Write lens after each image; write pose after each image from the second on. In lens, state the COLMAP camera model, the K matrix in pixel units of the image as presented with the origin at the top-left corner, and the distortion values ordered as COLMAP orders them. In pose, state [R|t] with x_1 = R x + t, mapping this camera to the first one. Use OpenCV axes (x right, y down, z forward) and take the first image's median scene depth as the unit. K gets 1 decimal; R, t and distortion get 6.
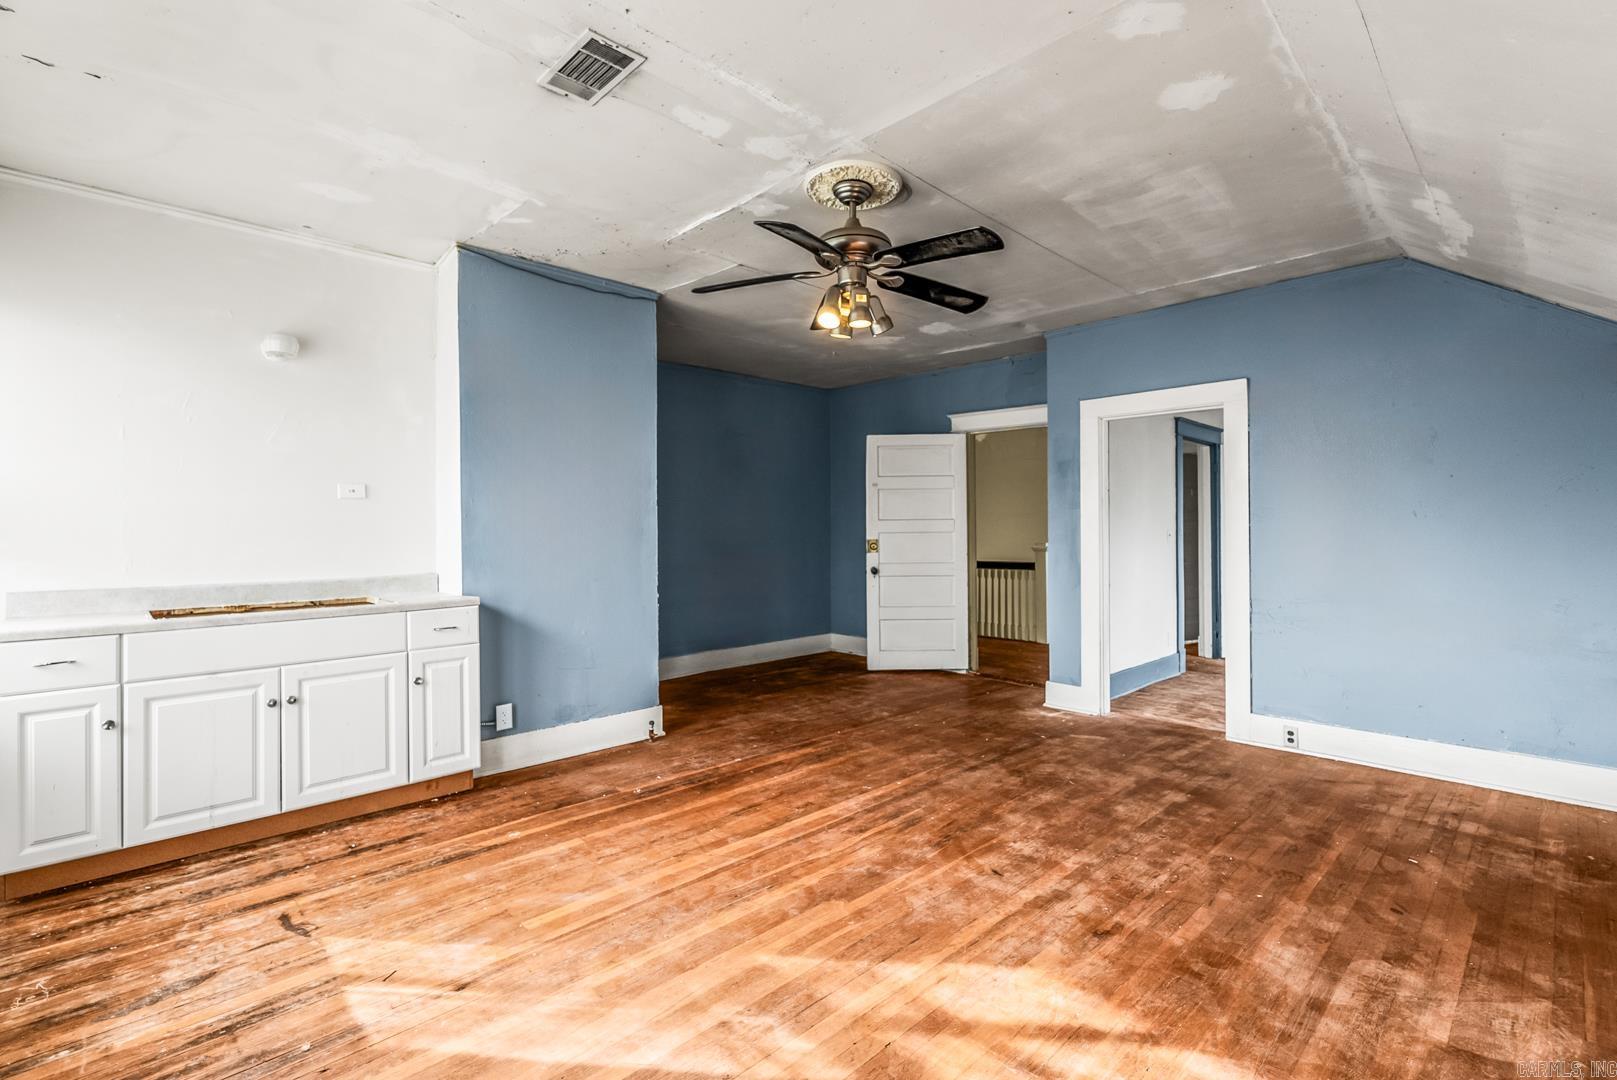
lens RADIAL K [[734.2, 0, 810.8], [0, 734.2, 524.1], [0, 0, 1]] dist [-0.005284, -0.000247]
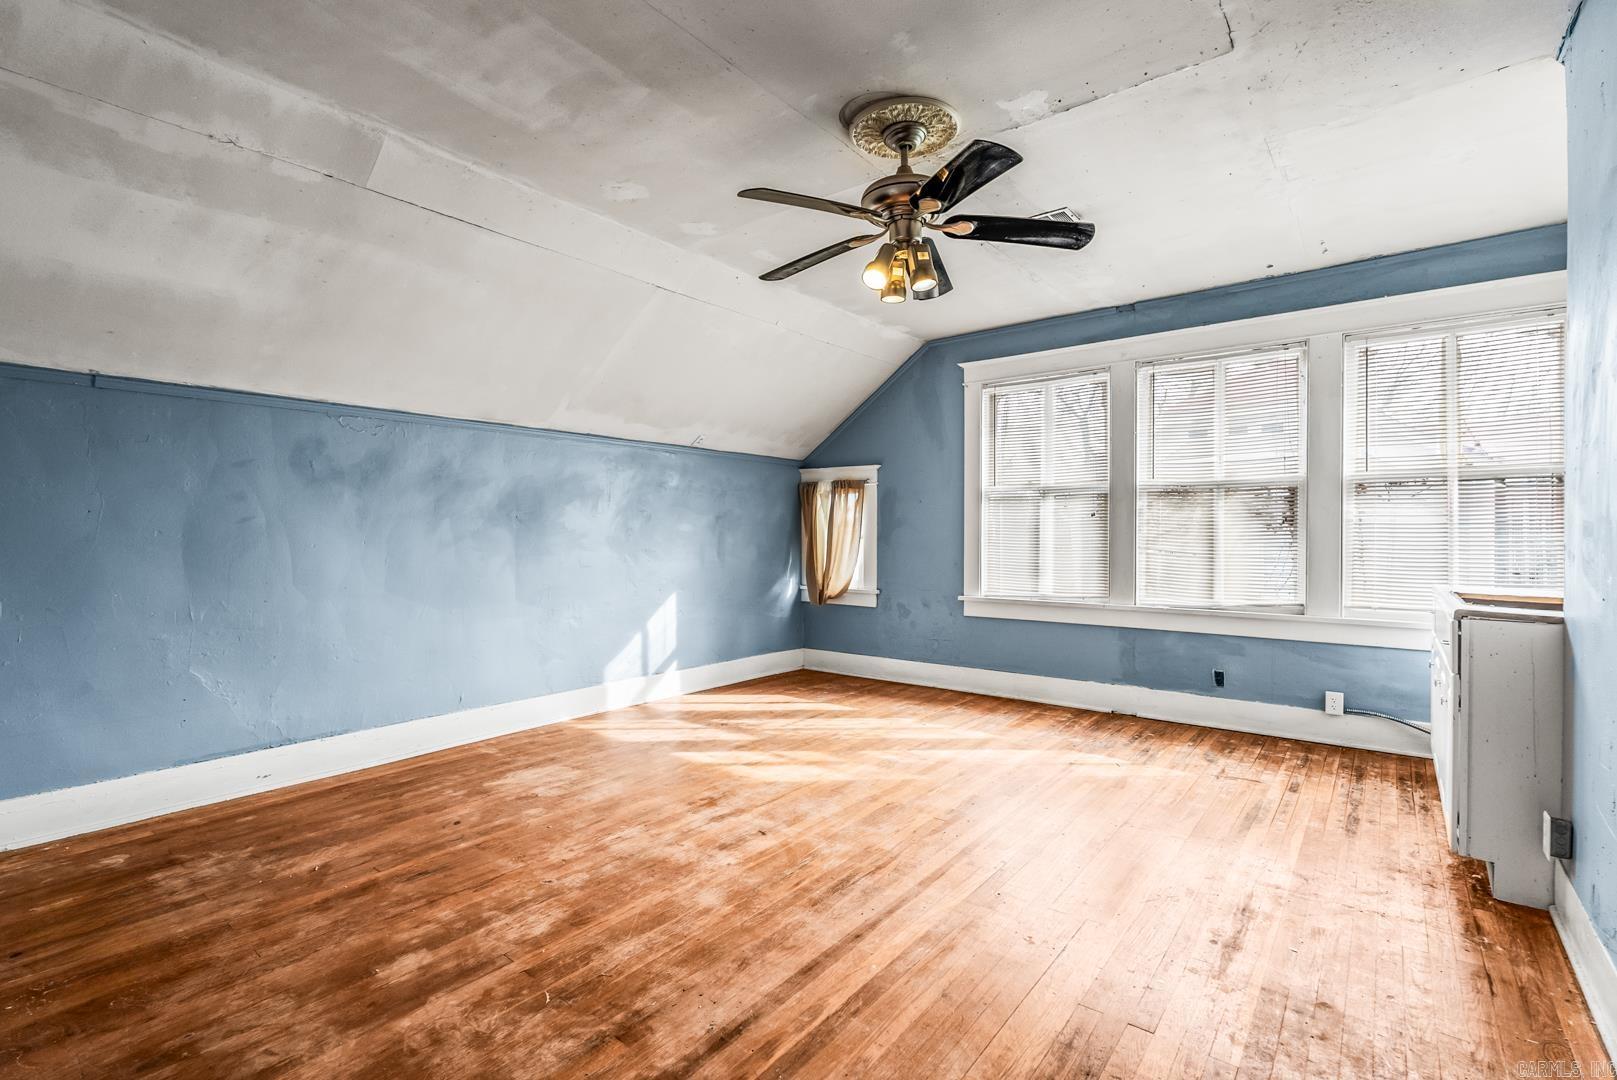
lens RADIAL K [[734.2, 0, 809.6], [0, 734.2, 537.6], [0, 0, 1]] dist [-0.005284, -0.000247]
pose [[-0.991586, 0.004274, -0.129378, 0.316579], [0.004685, 0.999985, -0.002876, 0.039295], [0.129364, -0.003458, -0.991591, 2.047797]]
